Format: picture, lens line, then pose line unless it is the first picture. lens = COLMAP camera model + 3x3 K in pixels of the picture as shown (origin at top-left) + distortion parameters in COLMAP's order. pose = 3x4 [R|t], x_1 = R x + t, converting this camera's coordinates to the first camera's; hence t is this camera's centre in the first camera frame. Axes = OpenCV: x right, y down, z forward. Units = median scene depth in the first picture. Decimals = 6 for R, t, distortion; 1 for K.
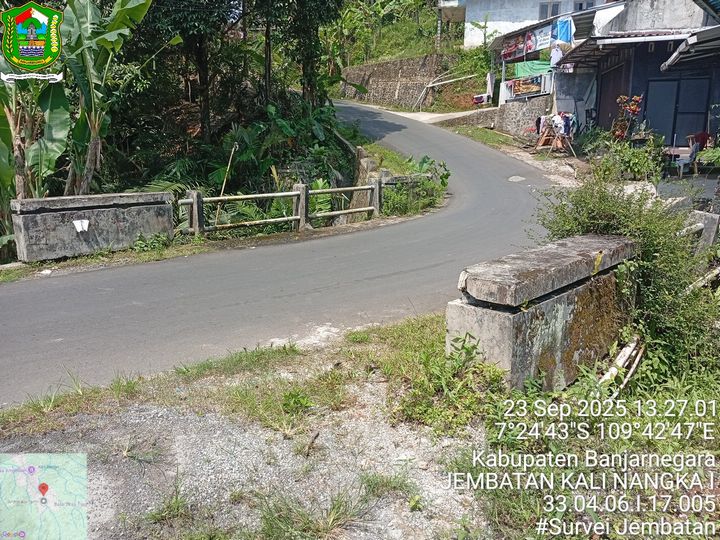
lens RADIAL K [[561.5, 0, 359.3], [0, 561.5, 271.0], [0, 0, 1]] dist [0.055604, -0.124232]
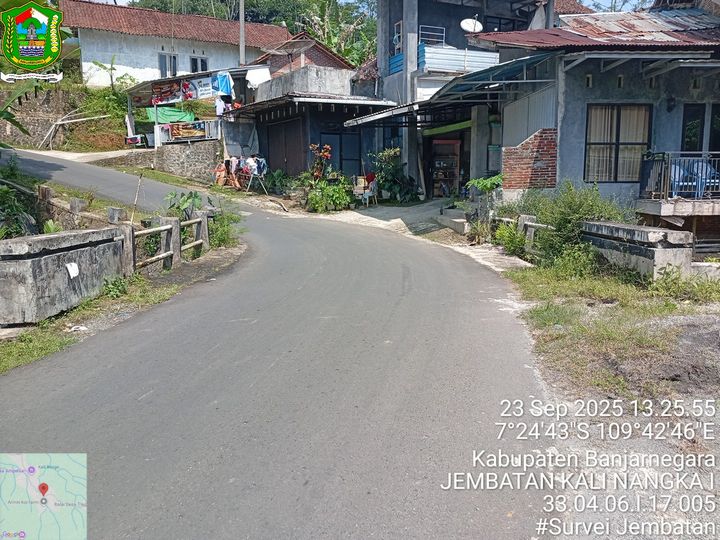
lens RADIAL K [[561.5, 0, 362.9], [0, 561.5, 272.8], [0, 0, 1]] dist [0.055604, -0.124232]
pose [[0.704793, -0.109841, 0.700858, -0.267621], [0.162829, 0.986612, -0.009117, -0.000929], [-0.690473, 0.120546, 0.713243, 0.053883]]
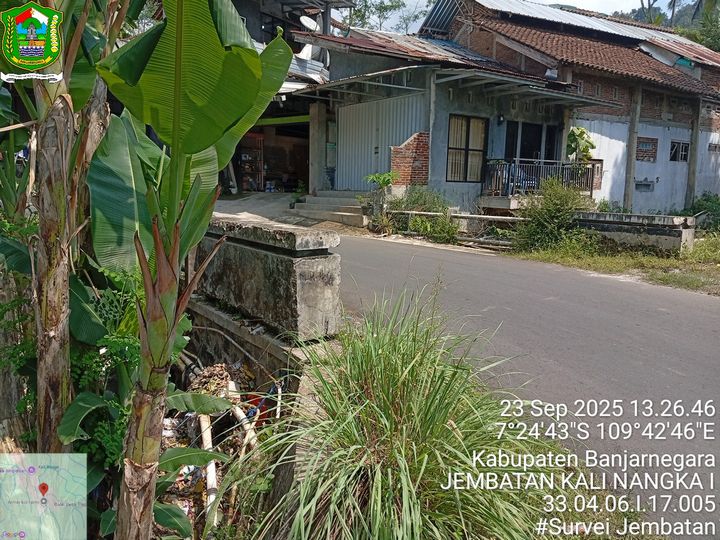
lens RADIAL K [[561.5, 0, 360.7], [0, 561.5, 270.7], [0, 0, 1]] dist [0.055604, -0.124232]
pose [[0.186472, -0.137421, 0.972802, -0.384042], [0.196468, 0.975385, 0.100126, -0.044596], [-0.962615, 0.172453, 0.208881, 0.280783]]
